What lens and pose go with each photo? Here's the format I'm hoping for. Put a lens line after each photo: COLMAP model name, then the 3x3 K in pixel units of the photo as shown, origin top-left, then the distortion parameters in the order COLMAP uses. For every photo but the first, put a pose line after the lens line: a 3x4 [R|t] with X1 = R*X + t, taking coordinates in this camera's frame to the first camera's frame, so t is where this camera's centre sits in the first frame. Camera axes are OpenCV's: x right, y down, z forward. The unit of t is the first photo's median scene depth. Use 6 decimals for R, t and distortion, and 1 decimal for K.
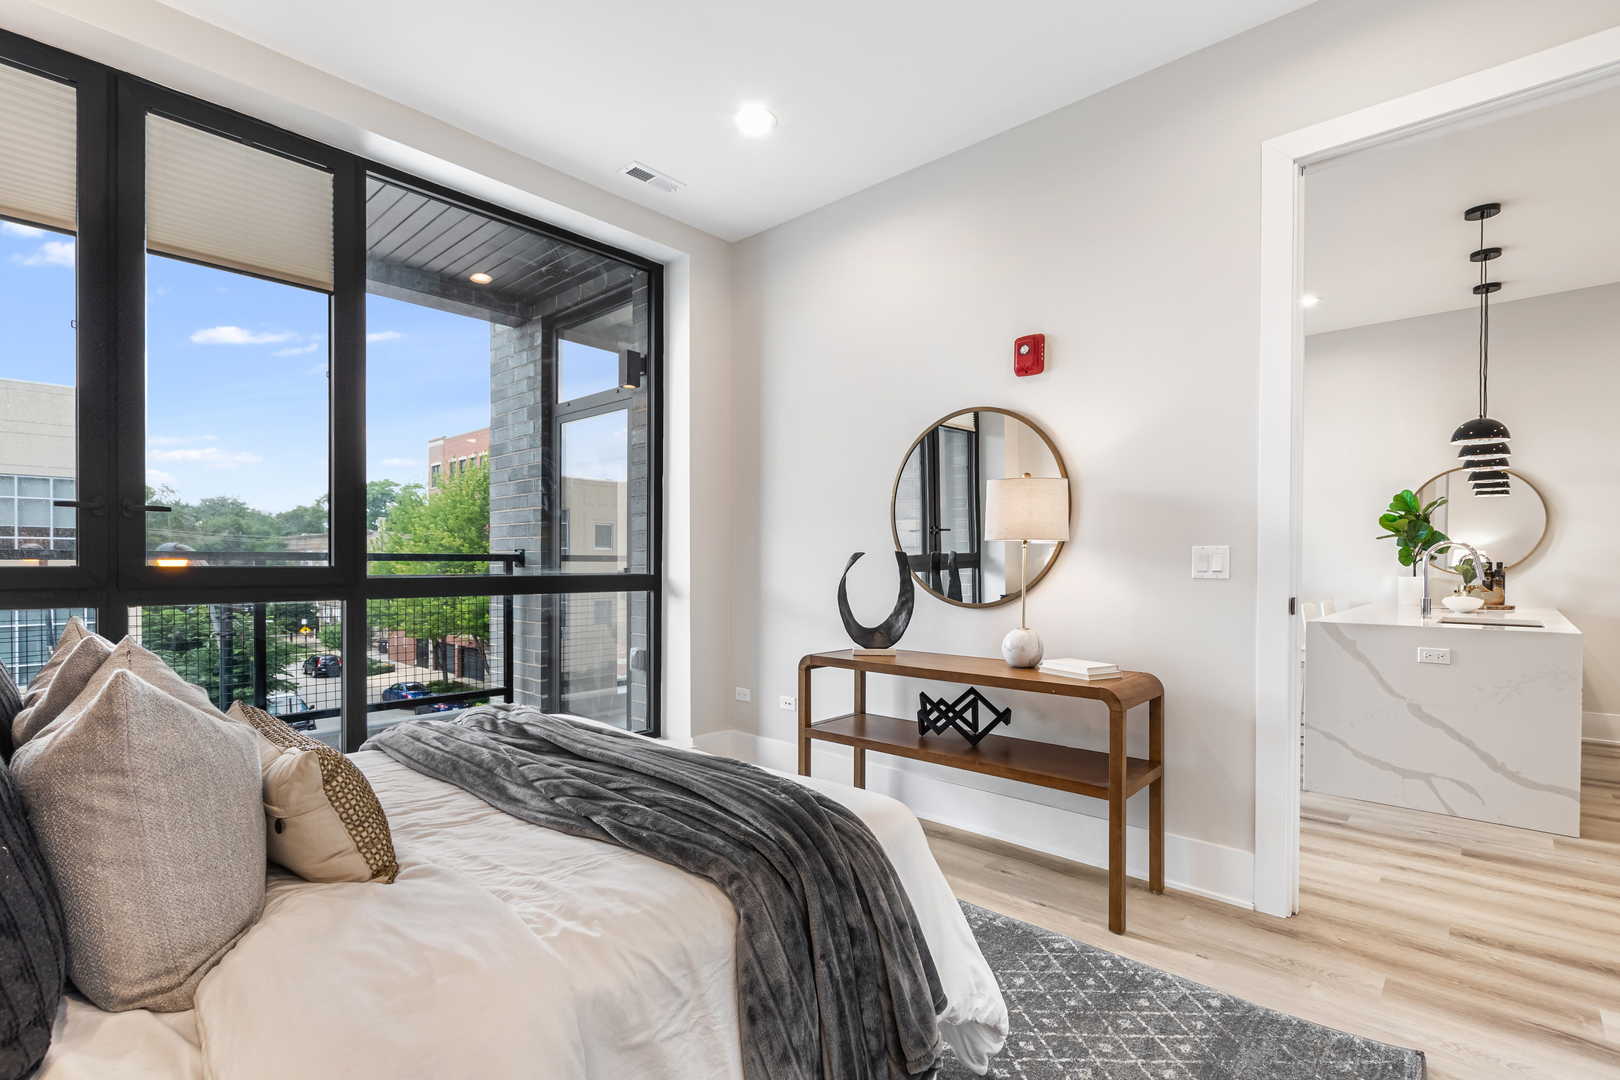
lens RADIAL K [[762.2, 0, 805.0], [0, 762.2, 537.7], [0, 0, 1]] dist [-0.013002, -0.001440]
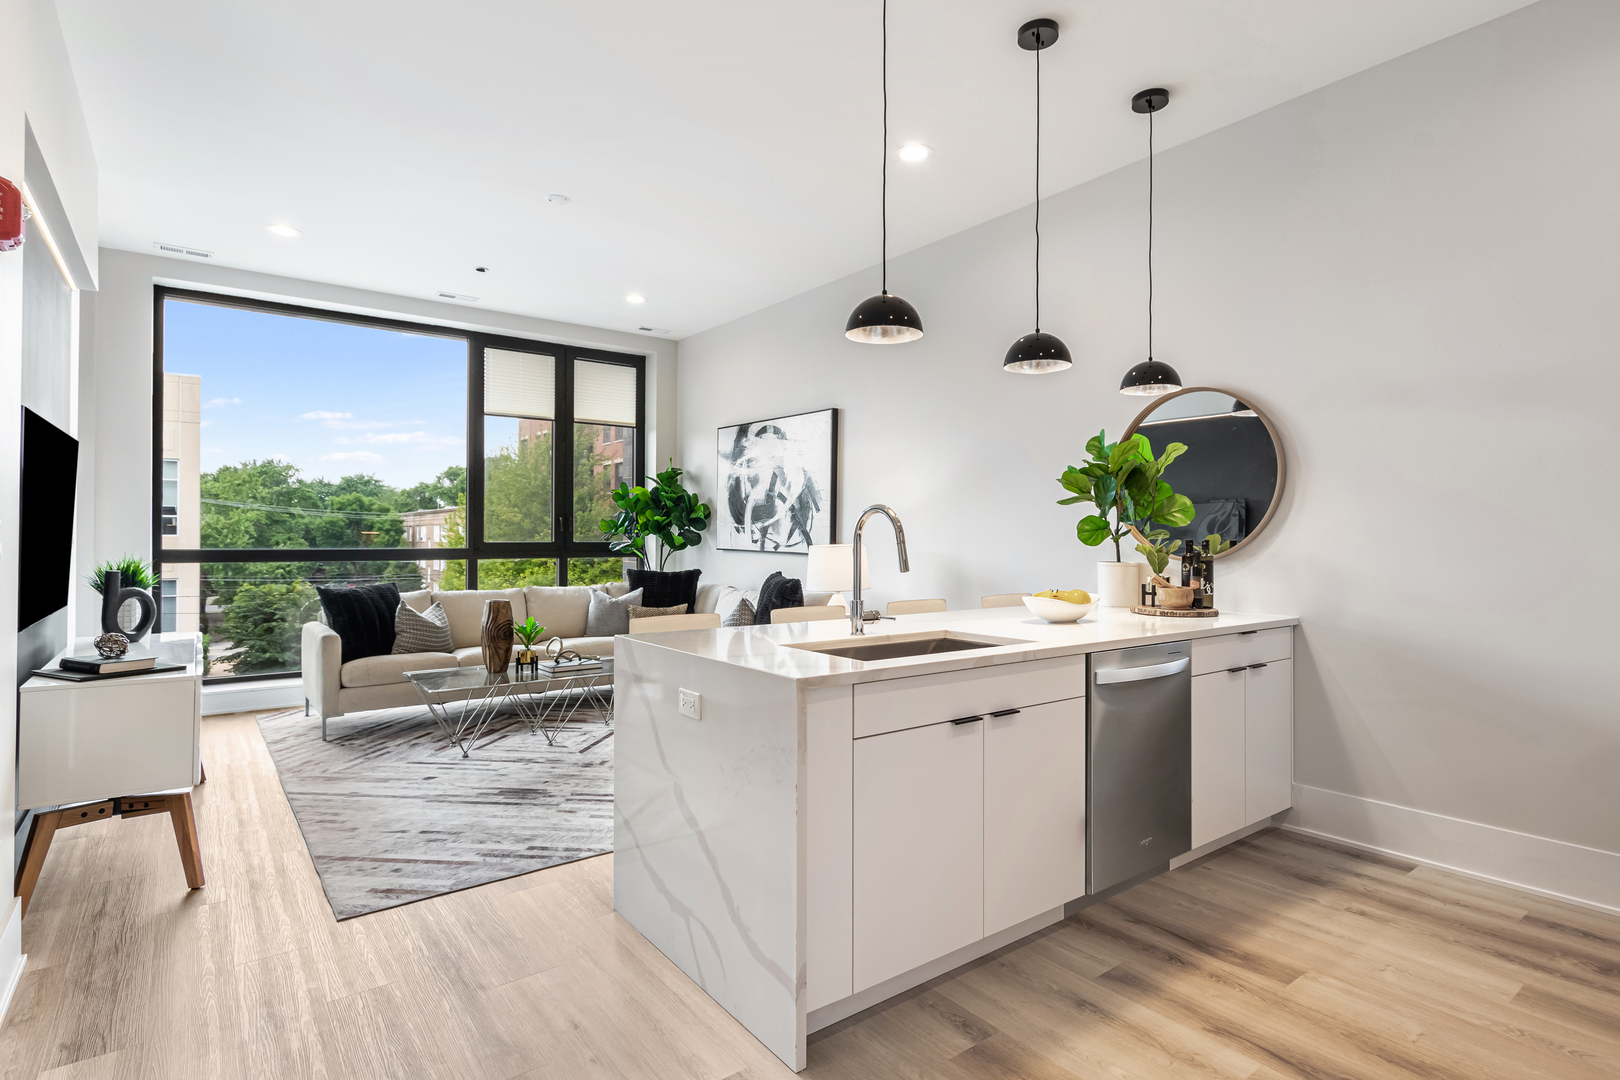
lens RADIAL K [[818.7, 0, 813.1], [0, 818.7, 532.7], [0, 0, 1]] dist [-0.000352, -0.002000]
pose [[0.983915, -0.002544, -0.178618, 0.076121], [0.007296, 0.999637, 0.025954, 0.000666], [0.178487, -0.026840, 0.983576, 0.029735]]
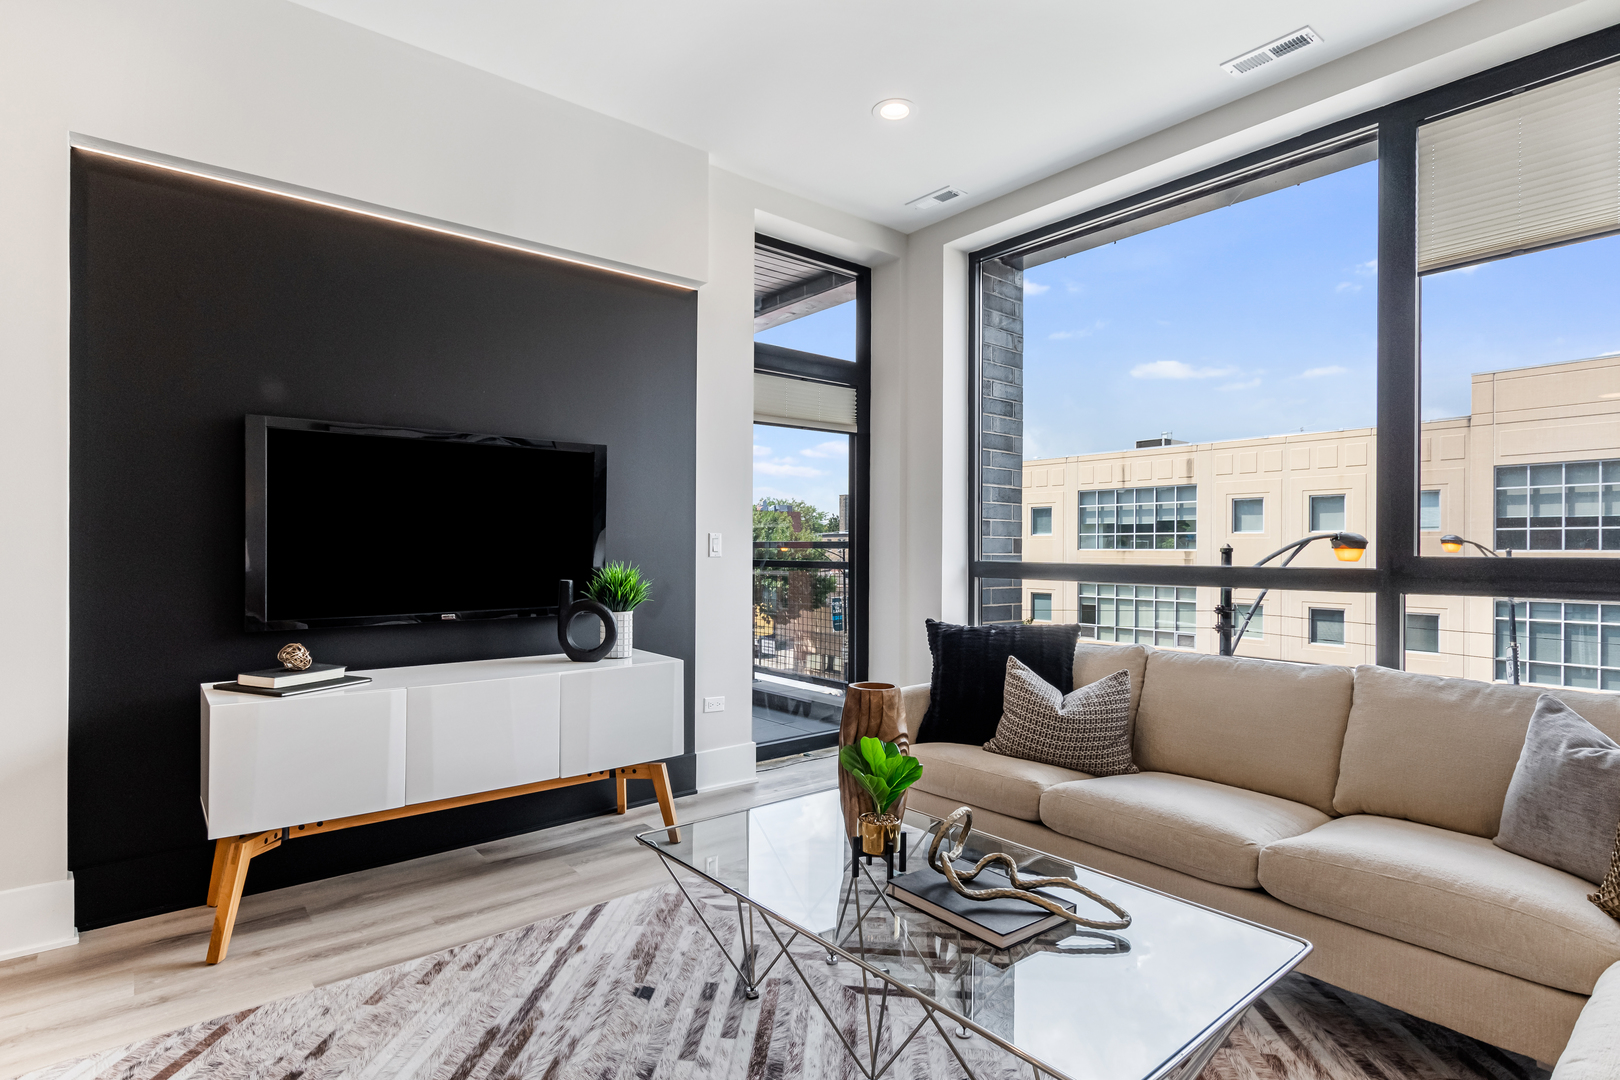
lens RADIAL K [[818.7, 0, 806.8], [0, 818.7, 550.9], [0, 0, 1]] dist [-0.000352, -0.002000]
pose [[-0.138199, 0.000572, -0.990404, 0.065818], [0.026345, 0.999648, -0.003099, 0.003927], [0.990054, -0.026521, -0.138166, 0.114812]]
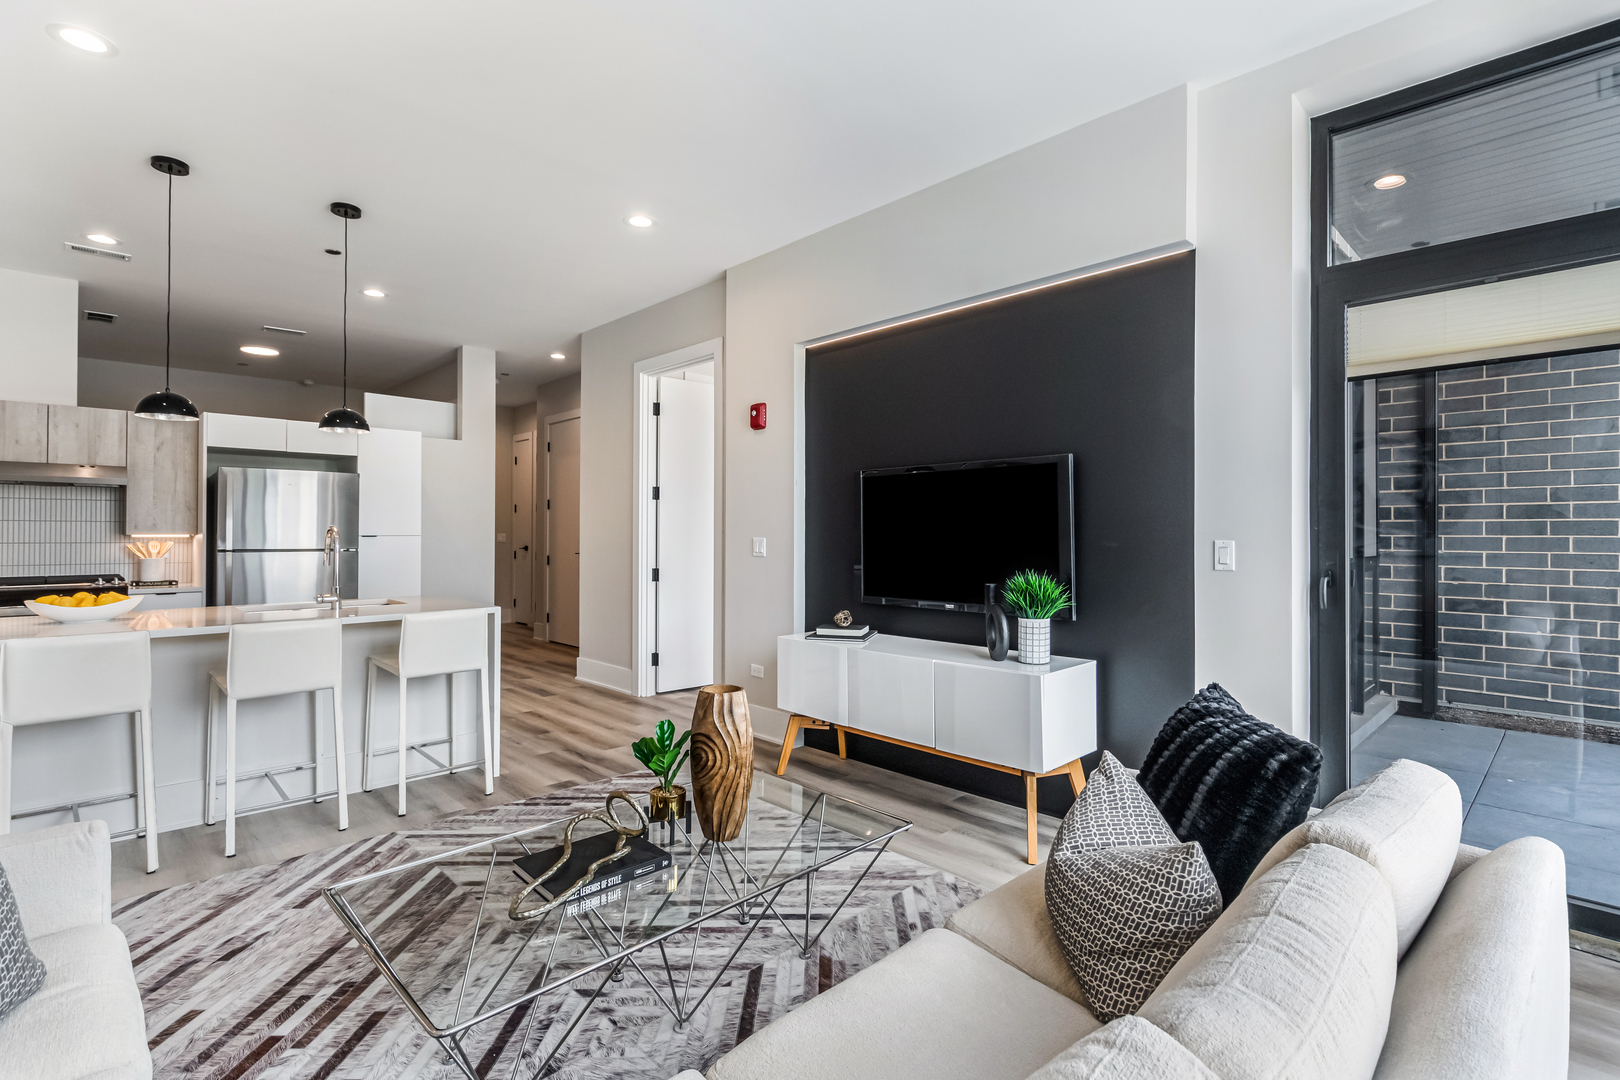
lens RADIAL K [[757.7, 0, 801.2], [0, 757.7, 522.9], [0, 0, 1]] dist [0.001907, -0.002645]
pose [[-0.997874, -0.004126, 0.065048, 0.018423], [-0.006819, 0.999126, -0.041236, 0.002992], [-0.064821, -0.041592, -0.997030, 0.154617]]
